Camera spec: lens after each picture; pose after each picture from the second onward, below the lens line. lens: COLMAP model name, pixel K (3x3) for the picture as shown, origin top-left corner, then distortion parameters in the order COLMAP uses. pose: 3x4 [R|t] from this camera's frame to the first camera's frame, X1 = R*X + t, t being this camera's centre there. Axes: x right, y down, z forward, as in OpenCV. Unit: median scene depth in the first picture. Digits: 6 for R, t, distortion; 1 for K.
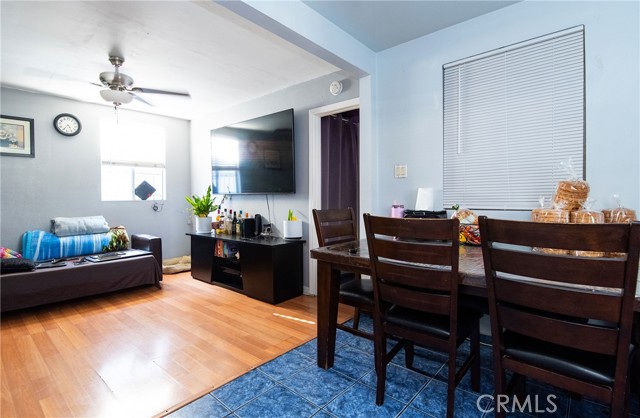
lens RADIAL K [[303.3, 0, 313.5], [0, 303.3, 200.3], [0, 0, 1]] dist [0.000827, -0.006913]
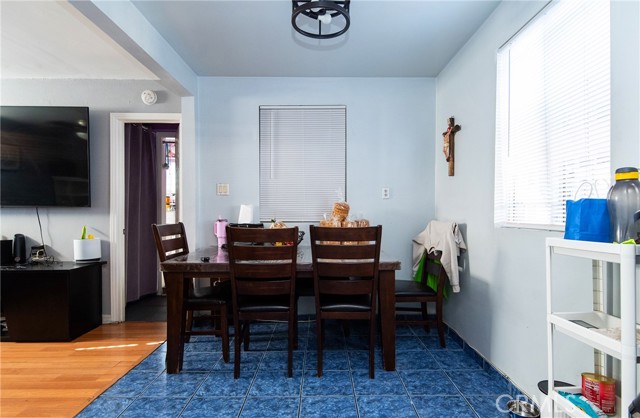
lens RADIAL K [[324.8, 0, 320.0], [0, 324.8, 209.0], [0, 0, 1]] dist [-0.000608, -0.012437]
pose [[0.750482, 0.007926, 0.660843, -0.178103], [0.002619, 0.999885, -0.014966, -0.002480], [-0.660885, 0.012963, 0.750375, -0.104446]]
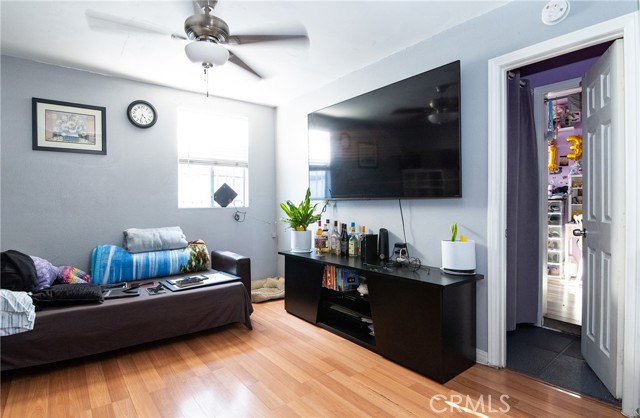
lens RADIAL K [[334.8, 0, 306.2], [0, 334.8, 207.3], [0, 0, 1]] dist [-0.000292, -0.000600]
pose [[0.975024, 0.004439, -0.222053, -0.218372], [-0.004861, 0.999987, -0.001351, -0.000618], [0.222044, 0.002397, 0.975034, 0.266018]]
